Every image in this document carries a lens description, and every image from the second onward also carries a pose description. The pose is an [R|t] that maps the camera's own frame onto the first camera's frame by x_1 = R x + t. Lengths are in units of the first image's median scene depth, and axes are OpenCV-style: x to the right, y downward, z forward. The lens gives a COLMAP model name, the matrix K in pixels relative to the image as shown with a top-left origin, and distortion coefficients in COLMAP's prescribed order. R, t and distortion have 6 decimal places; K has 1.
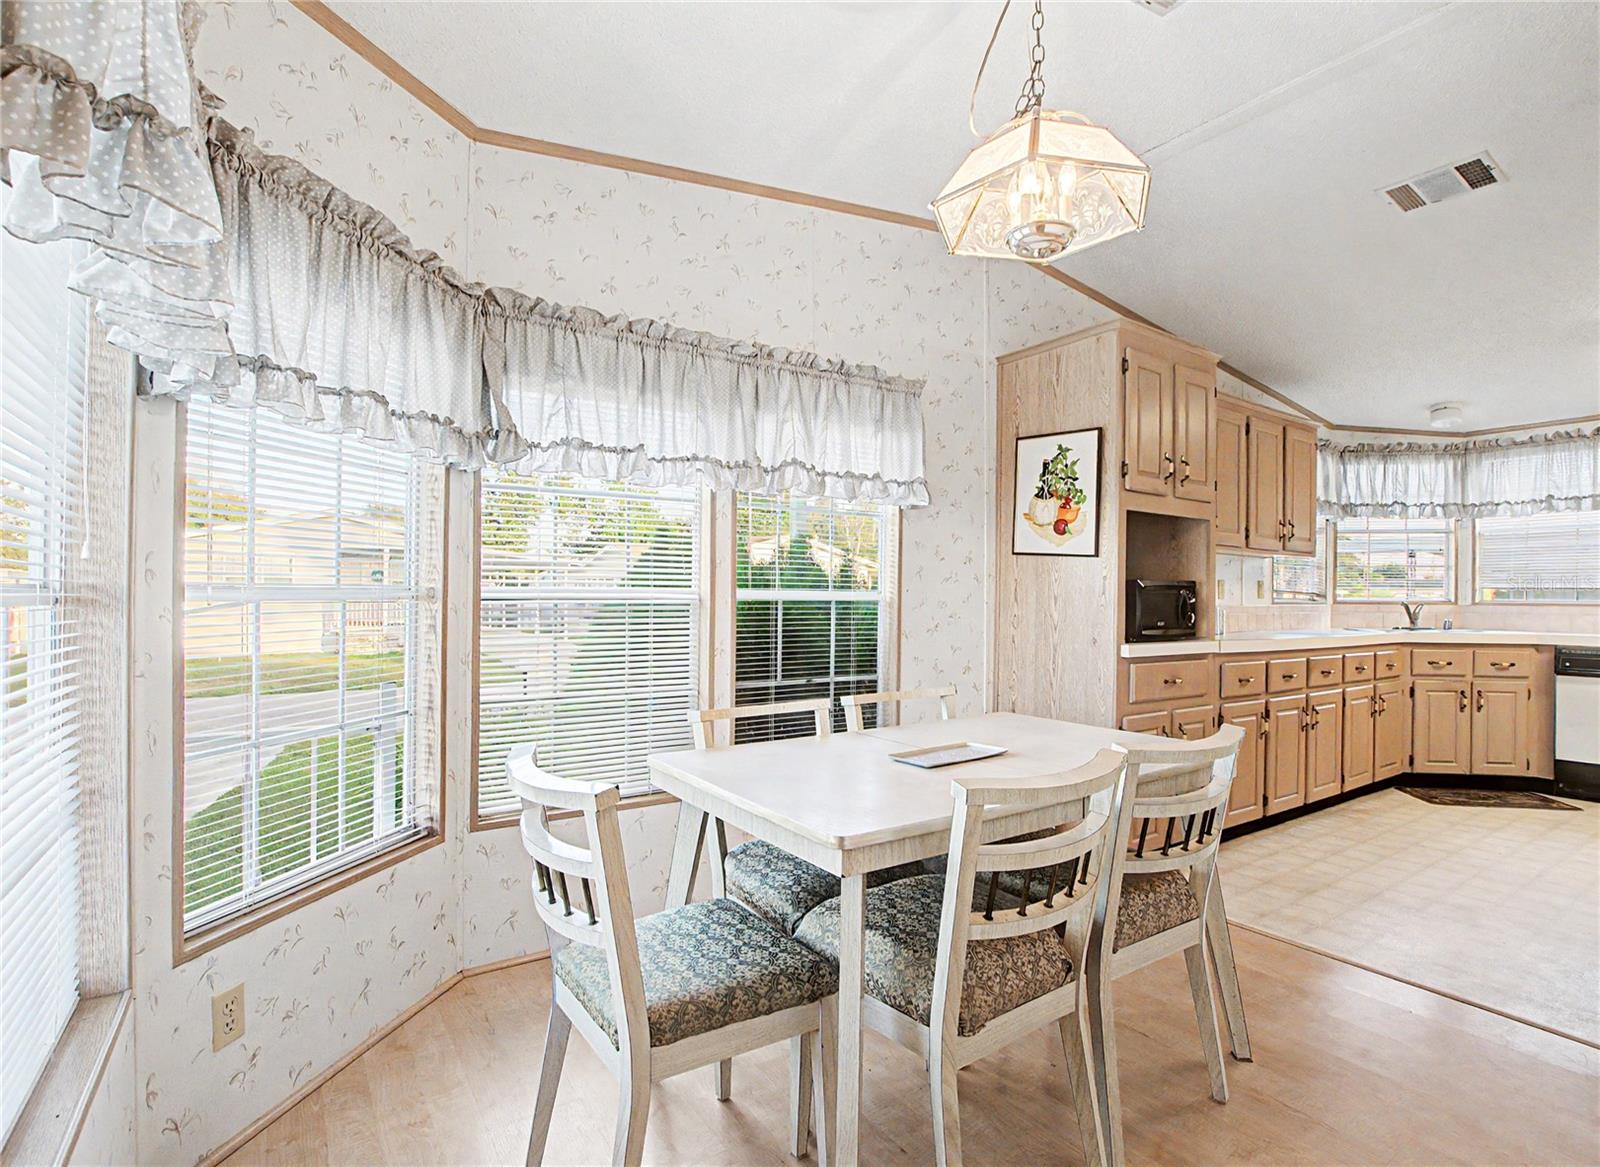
lens RADIAL K [[786.3, 0, 802.2], [0, 786.3, 598.2], [0, 0, 1]] dist [-0.025352, 0.001201]
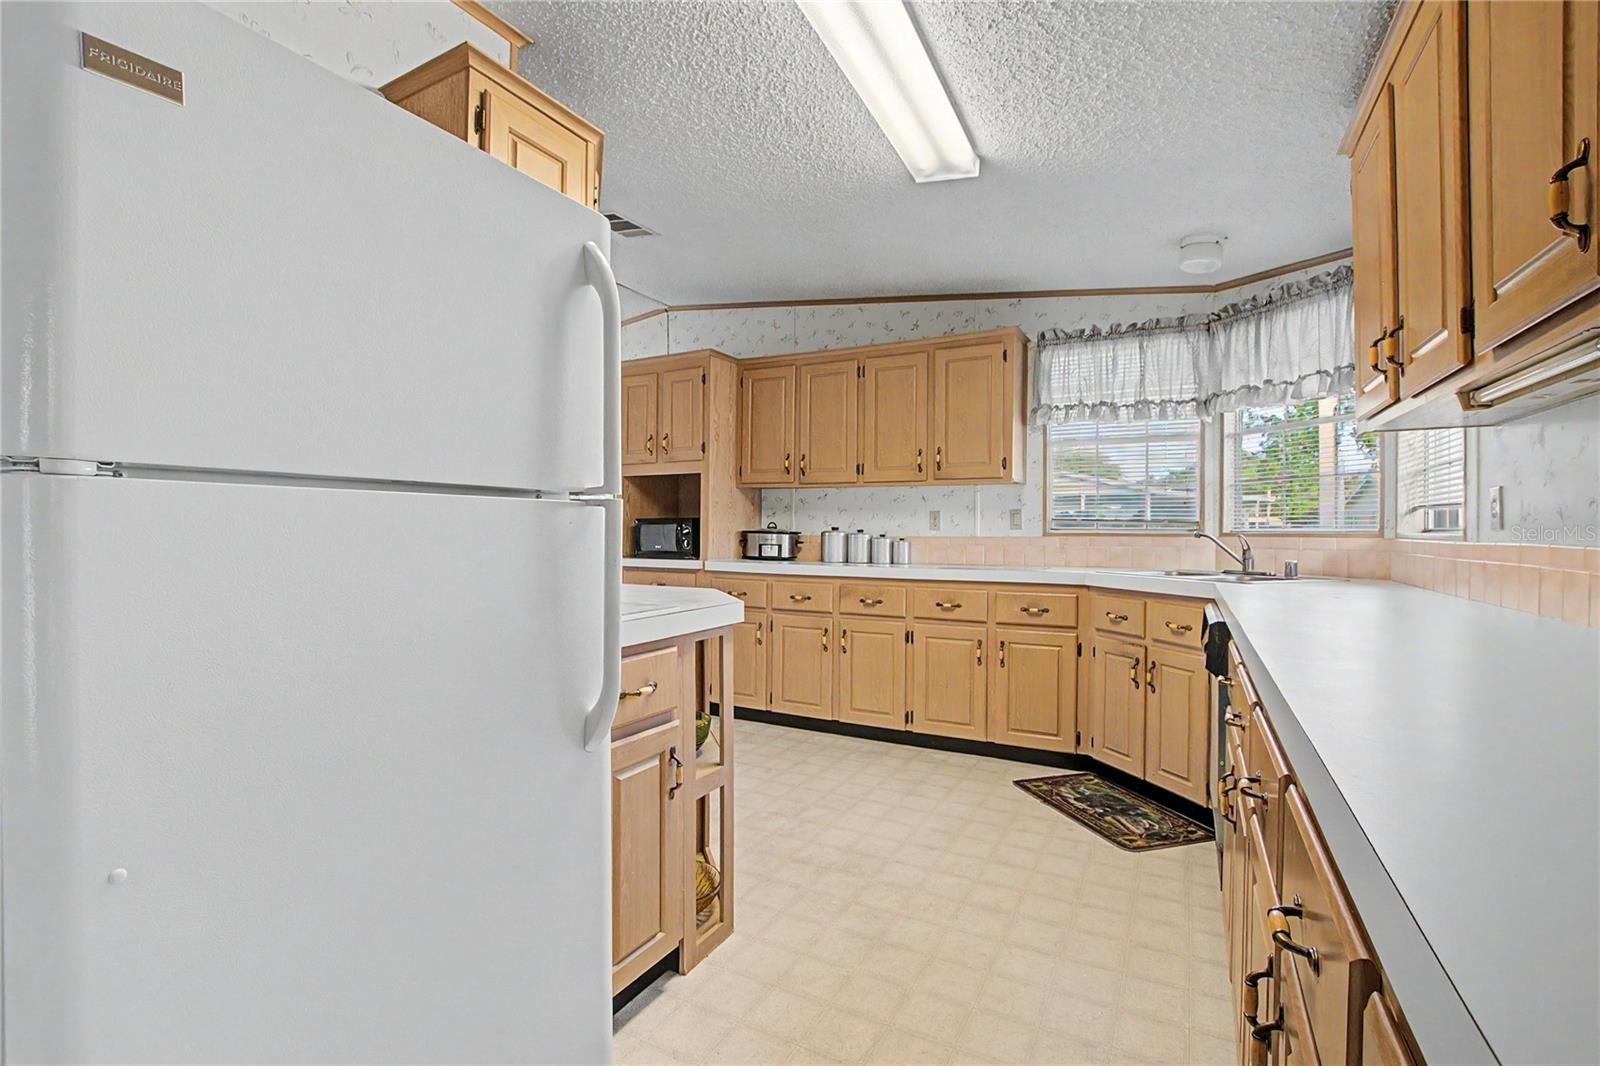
lens RADIAL K [[714.0, 0, 803.3], [0, 714.0, 536.0], [0, 0, 1]] dist [-0.024756, 0.002210]
pose [[0.461300, 0.000295, -0.887244, 1.225576], [-0.001454, 0.999999, -0.000423, 0.008962], [0.887243, 0.001485, 0.461300, 0.411047]]
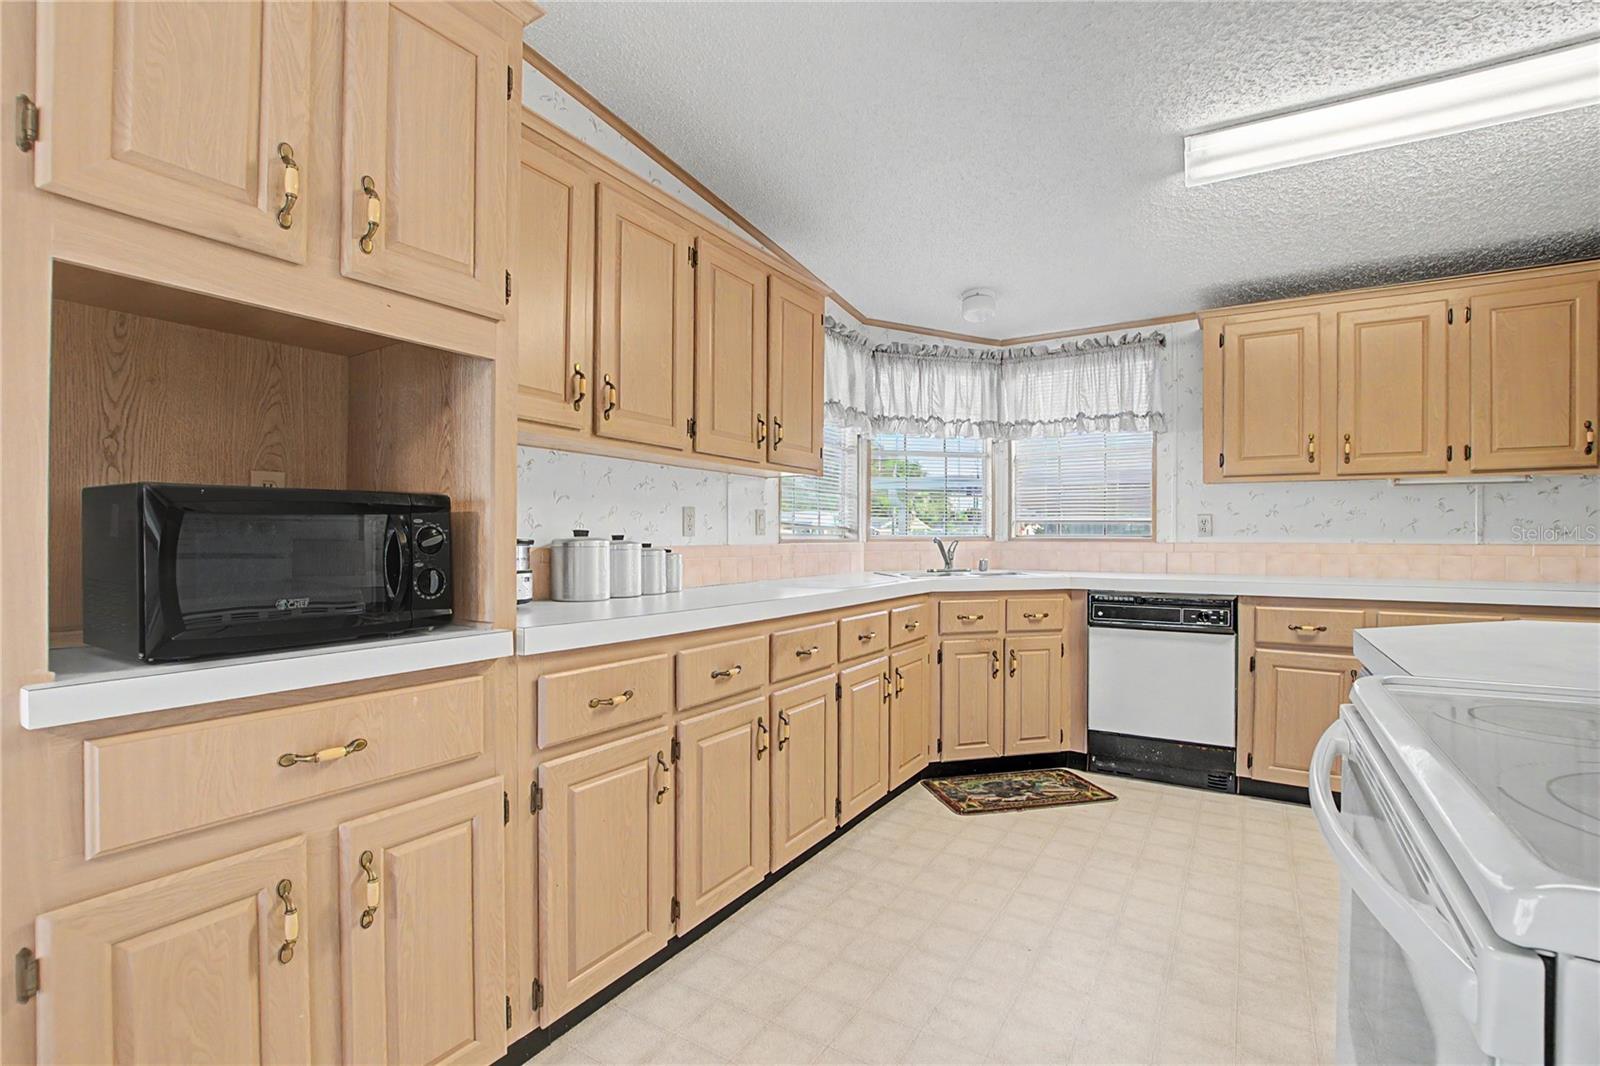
lens RADIAL K [[714.0, 0, 799.1], [0, 714.0, 542.3], [0, 0, 1]] dist [-0.024756, 0.002210]
pose [[0.917970, -0.009807, 0.396528, 0.367822], [0.006438, 0.999931, 0.009824, 0.000941], [-0.396597, -0.006465, 0.917970, 0.394487]]
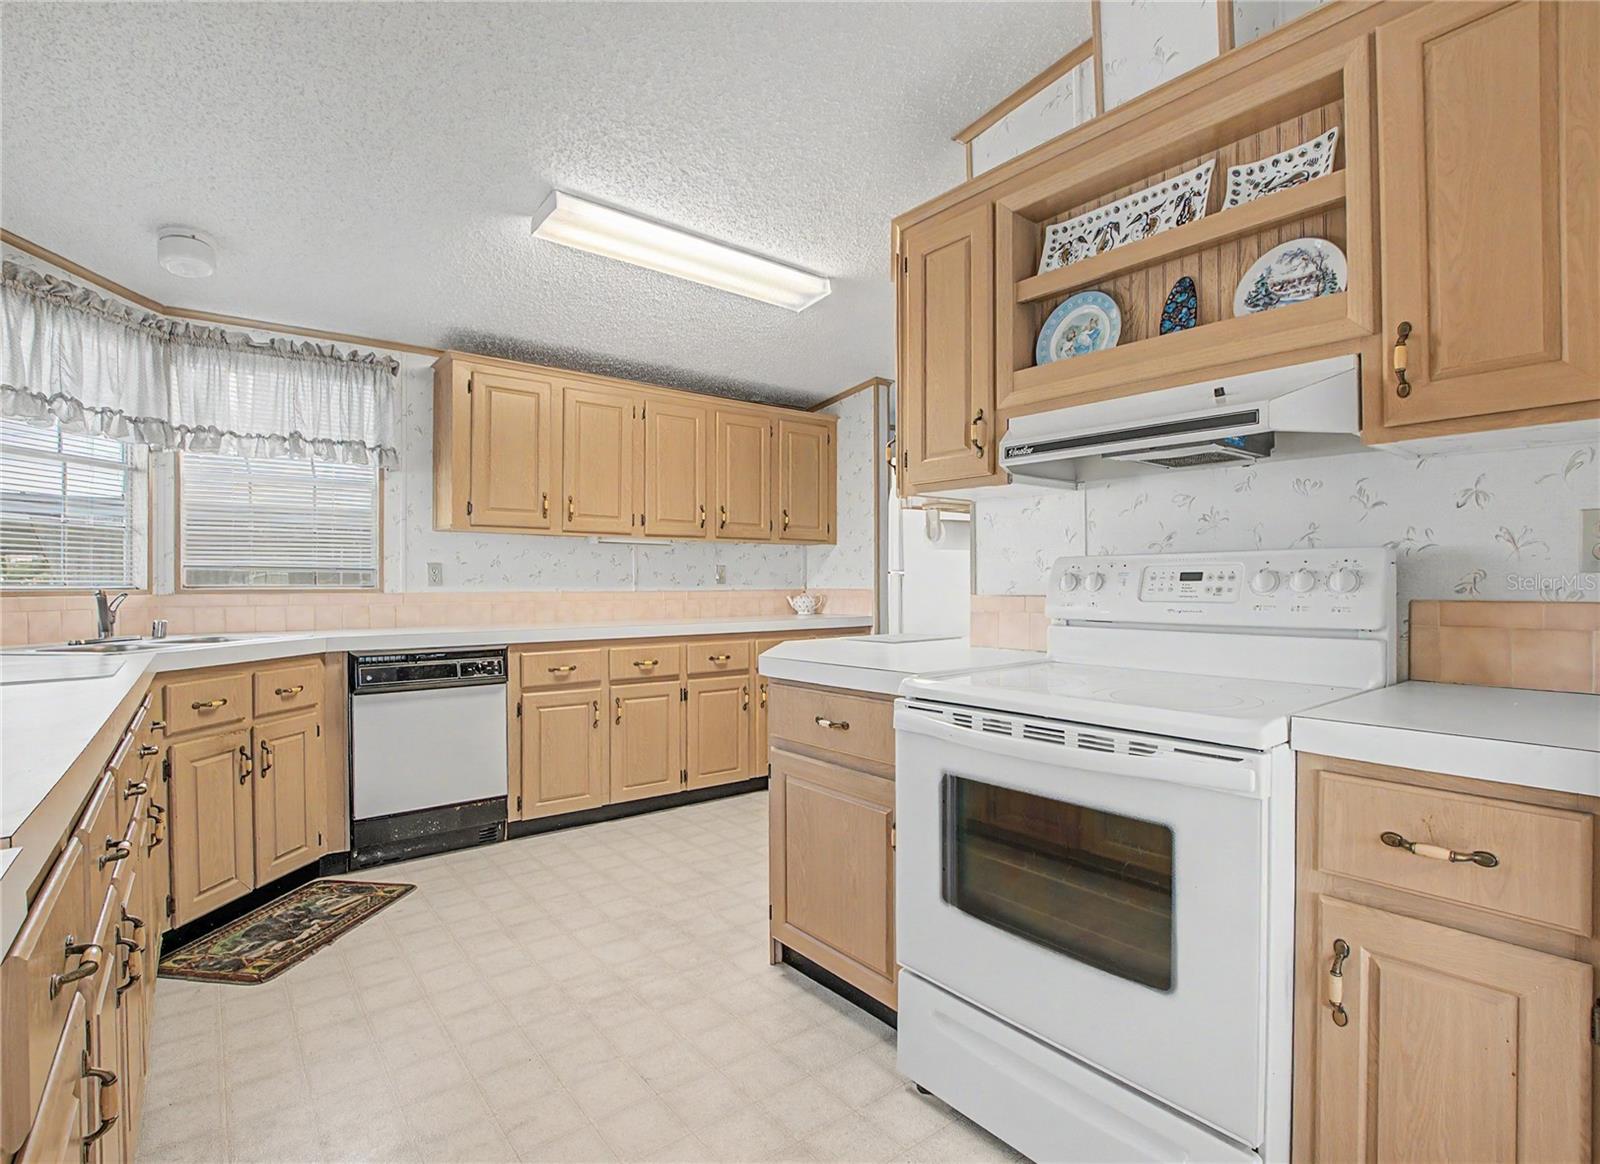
lens RADIAL K [[786.3, 0, 792.9], [0, 786.3, 584.6], [0, 0, 1]] dist [-0.025352, 0.001201]
pose [[-0.057234, -0.004985, 0.998348, 0.255111], [0.006486, 0.999965, 0.005365, 0.001341], [-0.998340, 0.006783, -0.057199, 0.600136]]
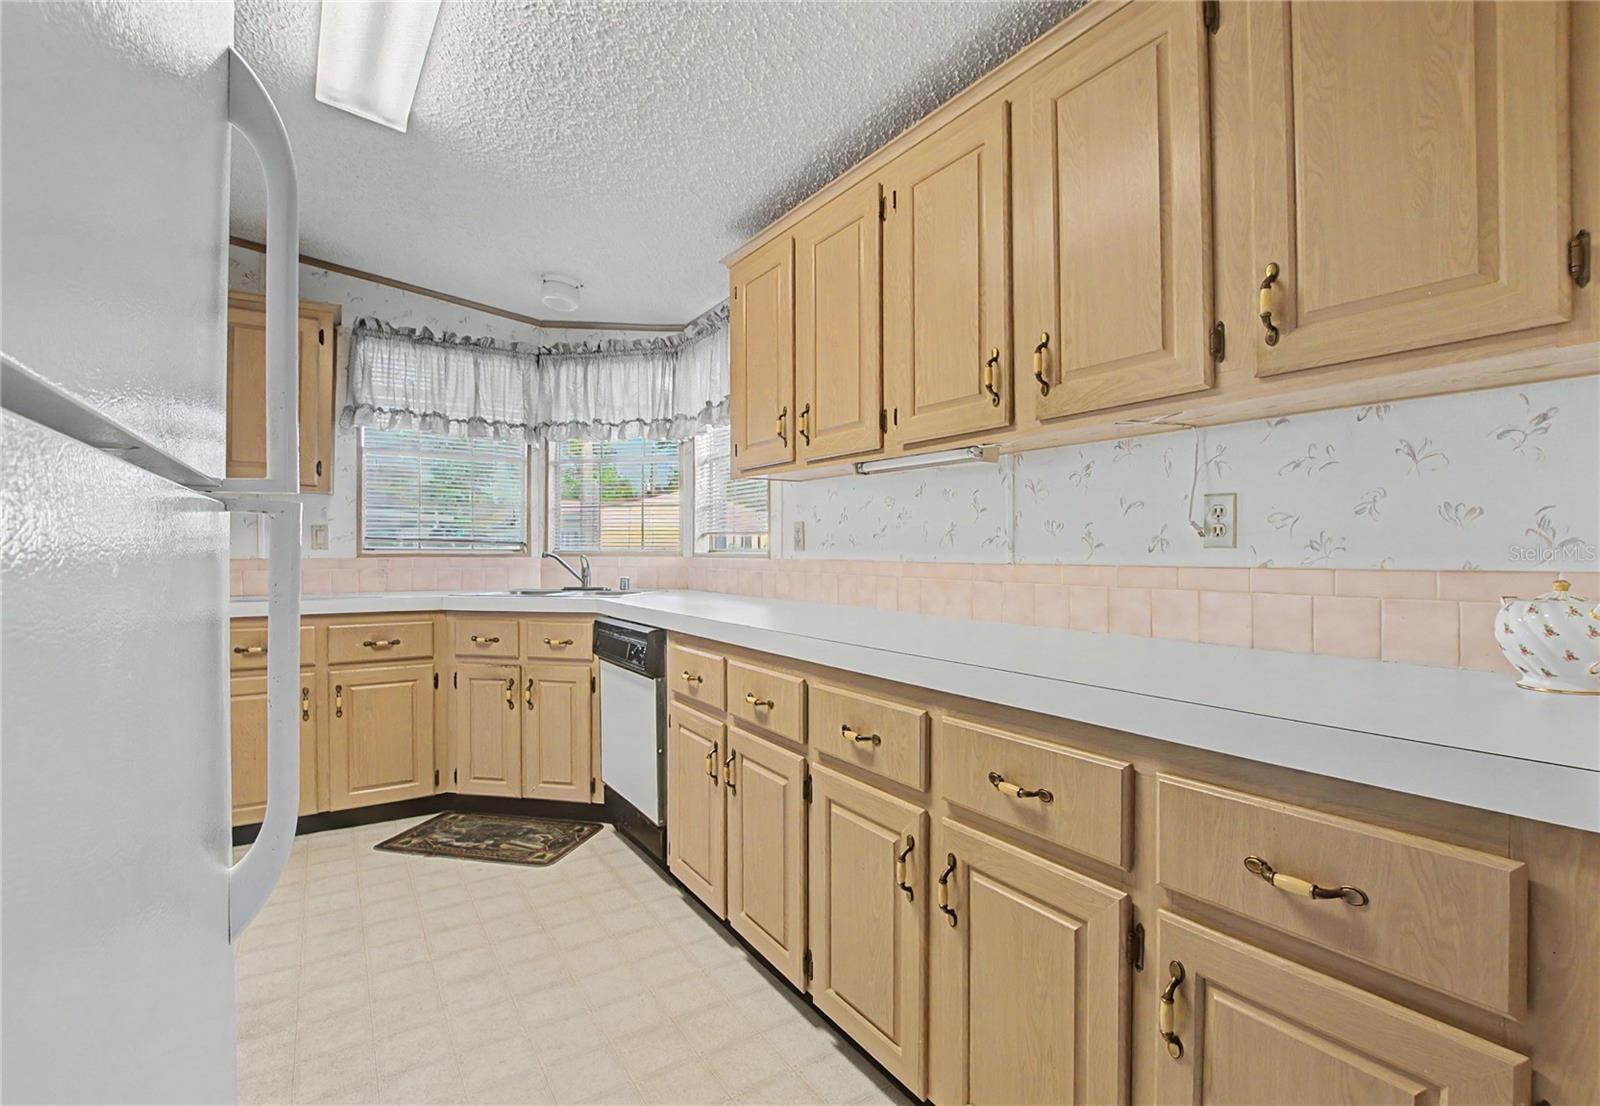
lens RADIAL K [[744.8, 0, 816.5], [0, 744.8, 554.6], [0, 0, 1]] dist [-0.010732, -0.000153]
pose [[0.999870, -0.004912, -0.015372, 1.087640], [0.004931, 0.999987, 0.001191, 0.007052], [0.015366, -0.001267, 0.999881, 0.311548]]
